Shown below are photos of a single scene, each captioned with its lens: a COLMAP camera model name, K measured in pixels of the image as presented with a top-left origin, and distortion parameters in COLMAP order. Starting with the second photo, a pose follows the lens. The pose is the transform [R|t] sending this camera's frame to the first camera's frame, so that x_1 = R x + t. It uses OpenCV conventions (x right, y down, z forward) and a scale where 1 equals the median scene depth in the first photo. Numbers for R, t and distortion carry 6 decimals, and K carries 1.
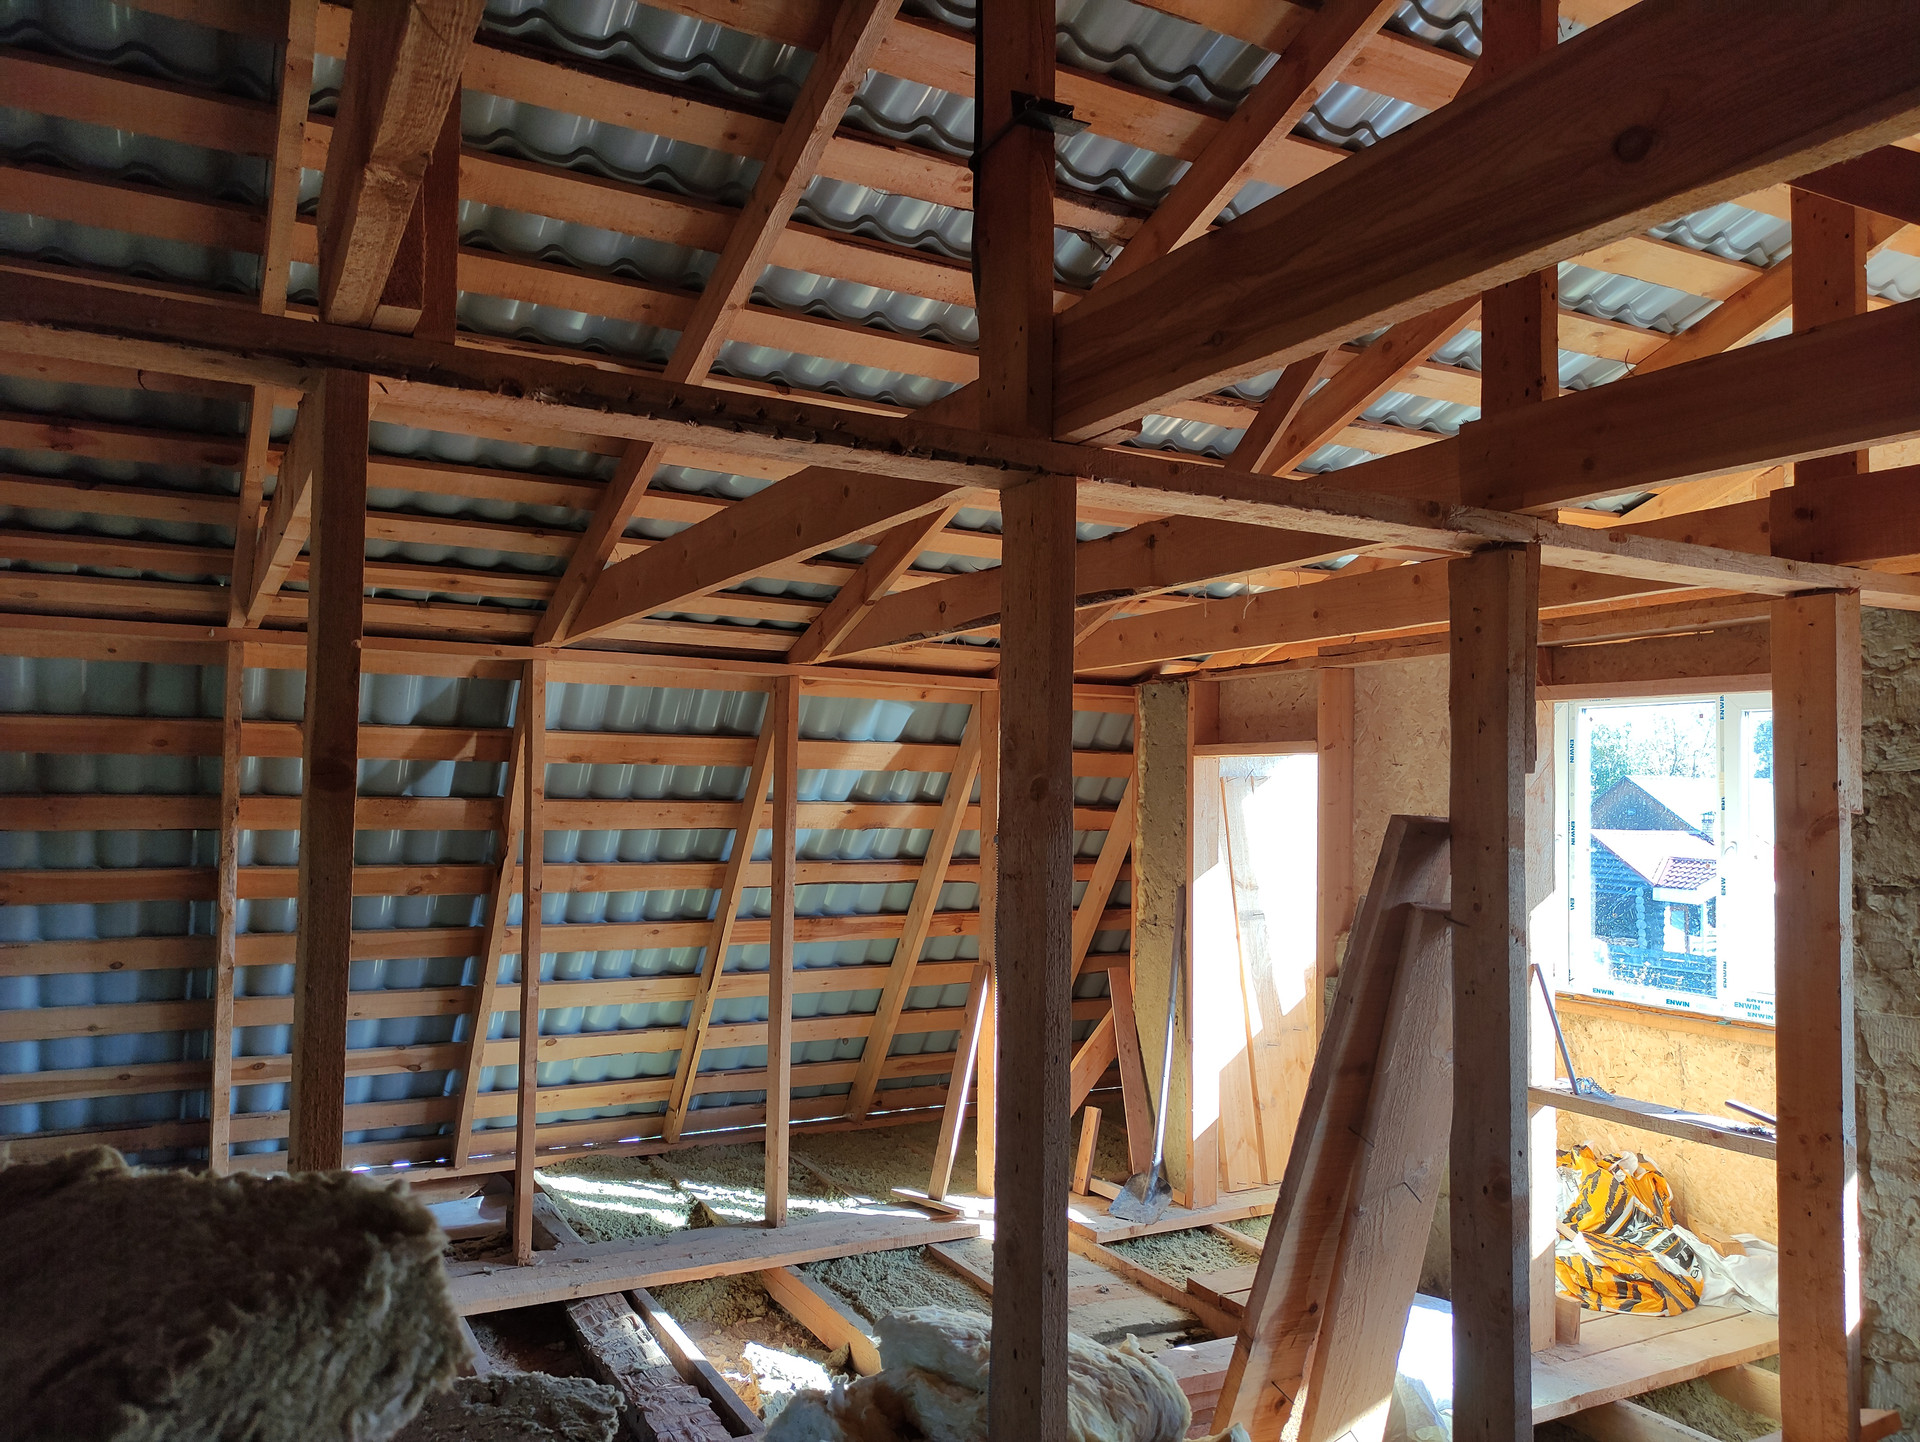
lens RADIAL K [[1418.9, 0, 963.7], [0, 1418.9, 717.6], [0, 0, 1]] dist [0.061119, -0.049192]
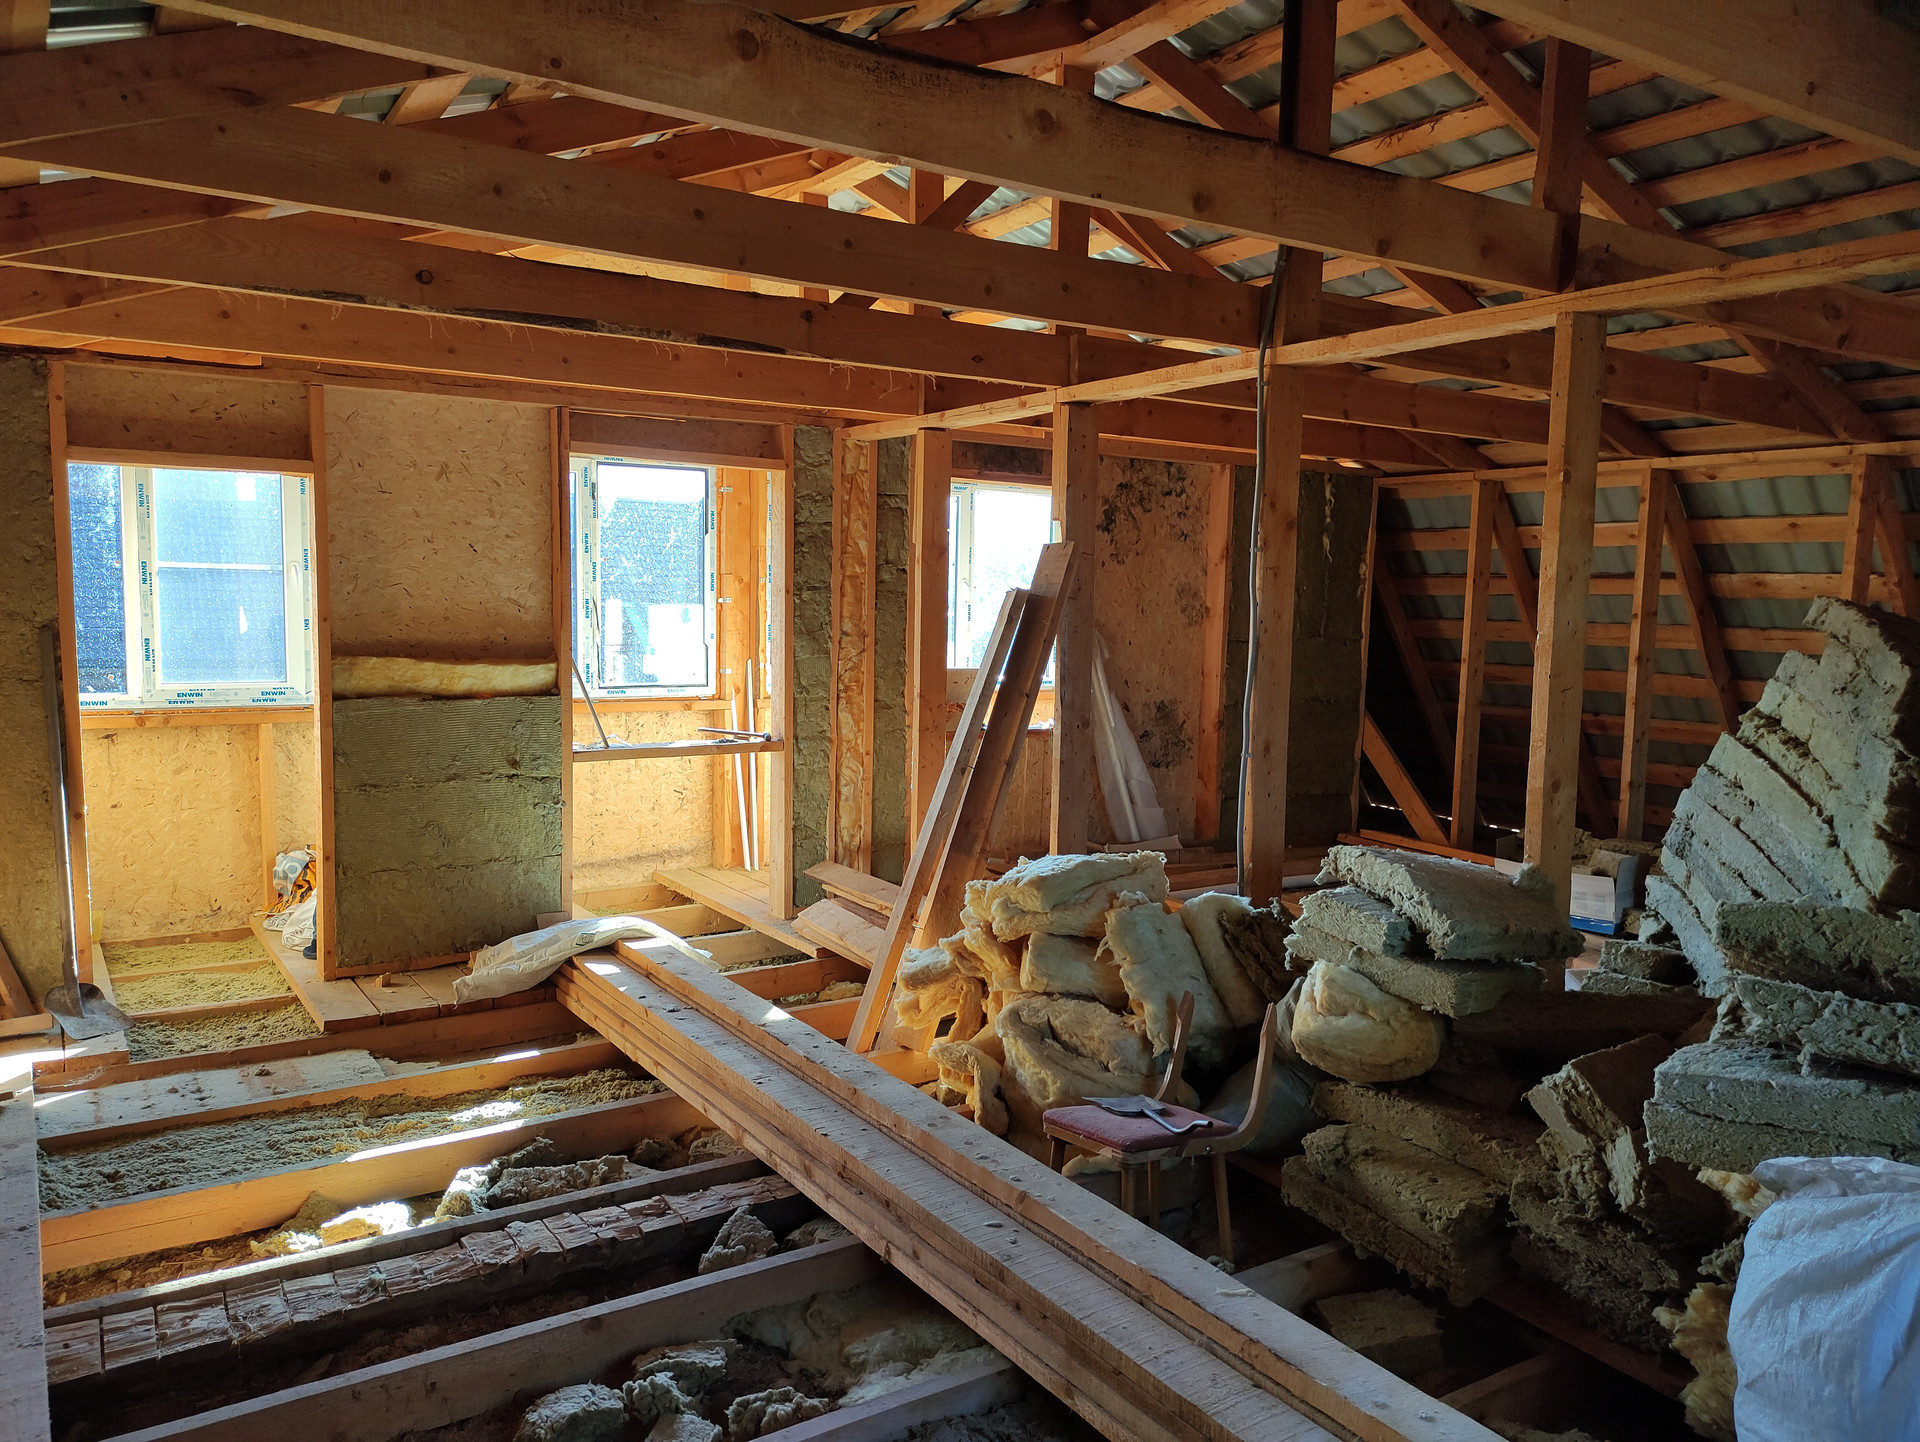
lens RADIAL K [[1418.8, 0, 962.5], [0, 1418.8, 725.5], [0, 0, 1]] dist [0.057389, -0.044631]
pose [[-0.087970, -0.108753, 0.990169, -0.682577], [-0.070866, 0.992187, 0.102678, 0.055243], [-0.993599, -0.061137, -0.094990, 0.571016]]
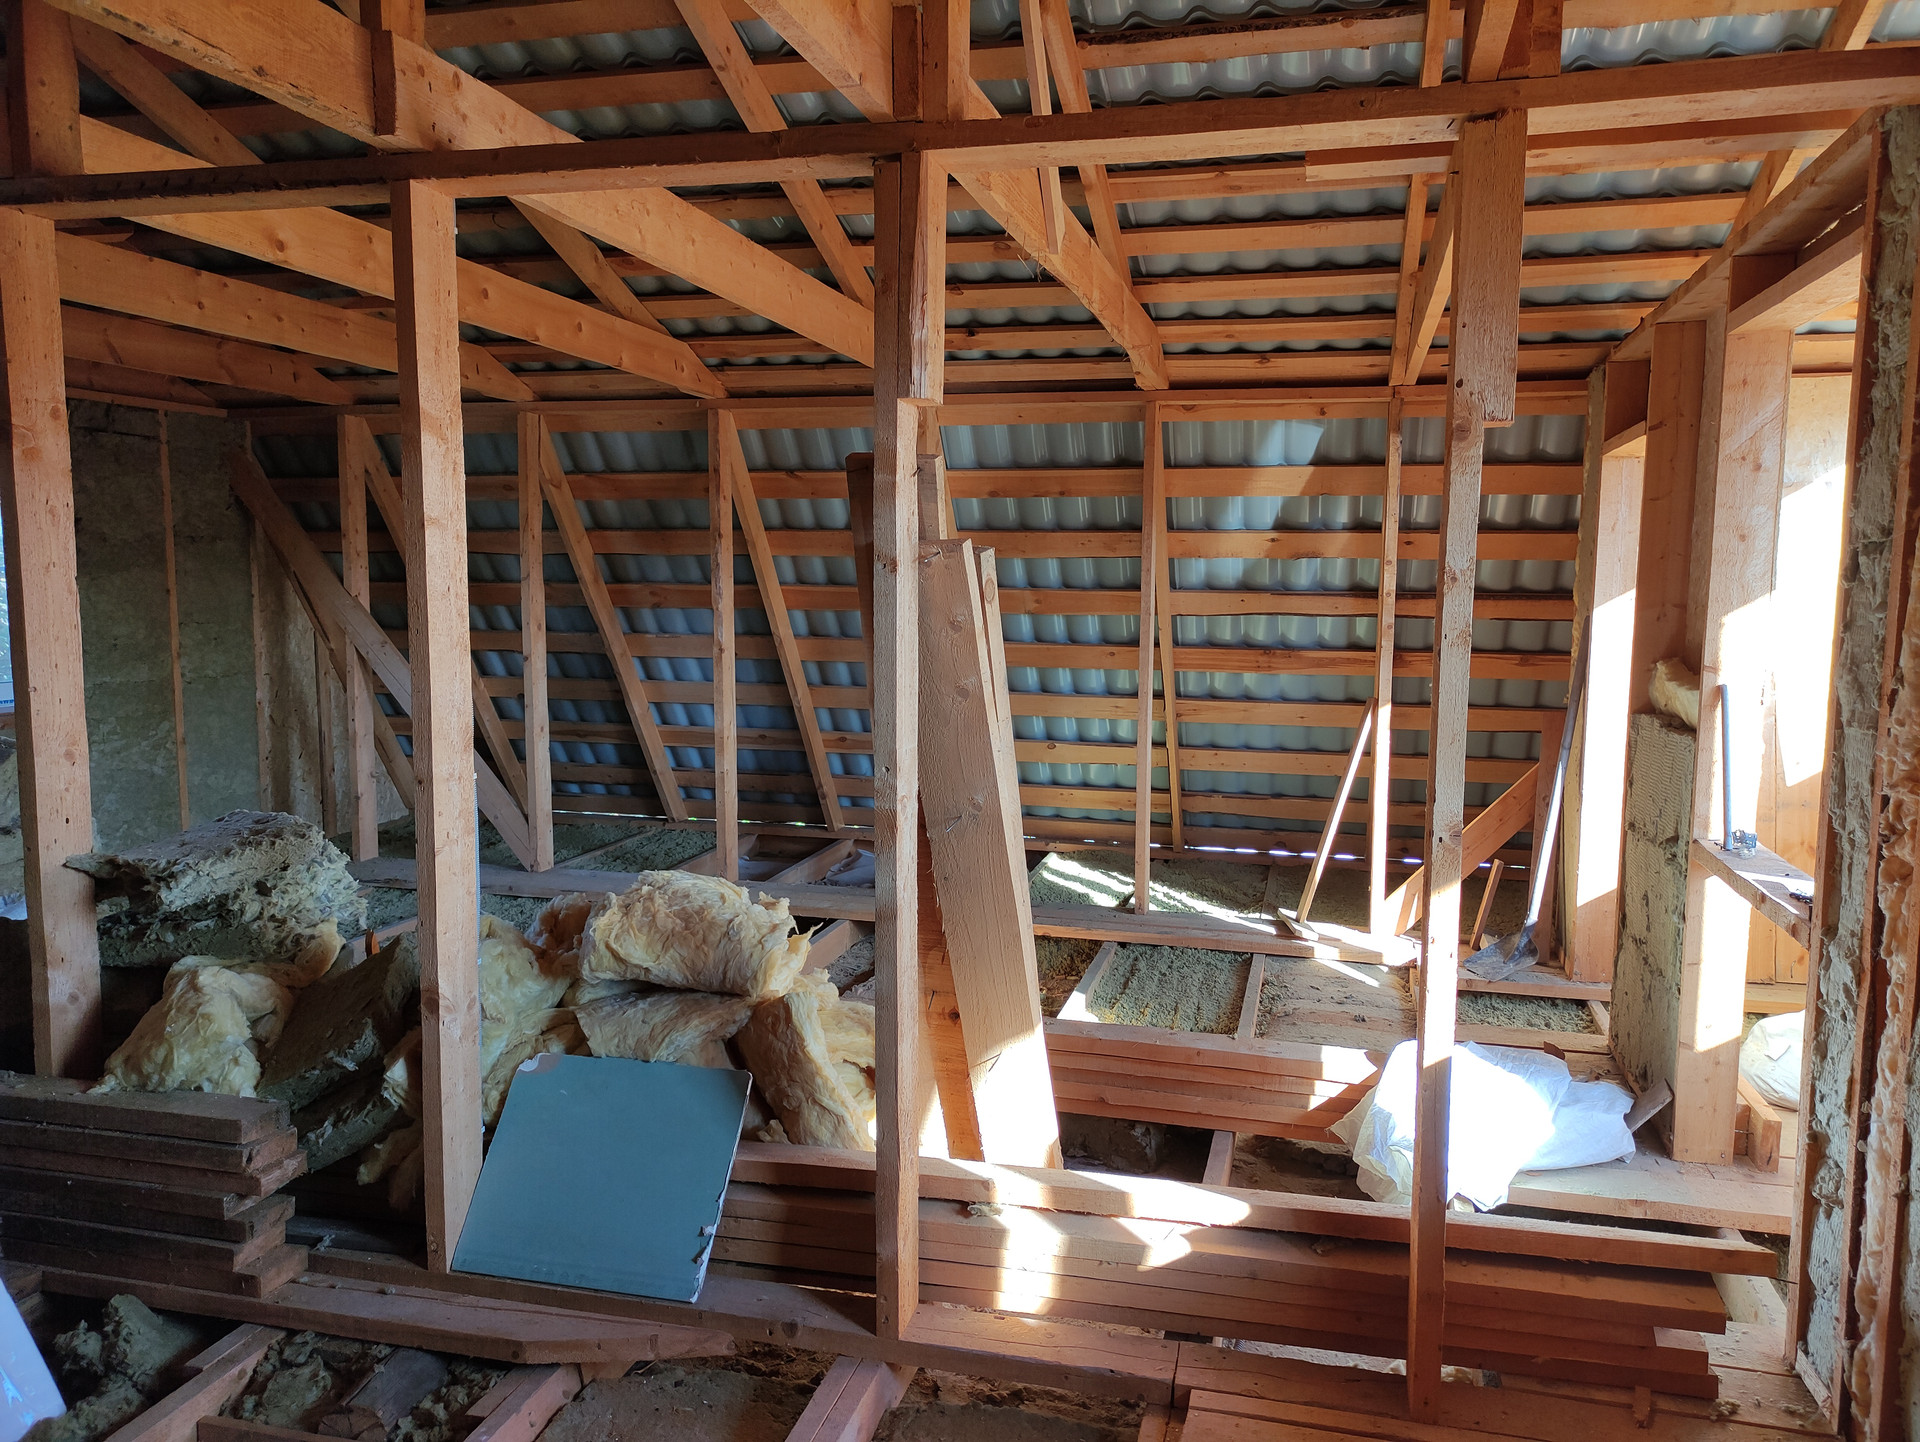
lens RADIAL K [[1418.8, 0, 956.9], [0, 1418.8, 731.5], [0, 0, 1]] dist [0.057389, -0.044631]
pose [[0.725006, 0.067483, -0.685428, 0.469481], [0.037144, 0.989909, 0.136748, 0.056741], [0.687740, -0.124603, 0.715184, 0.126320]]
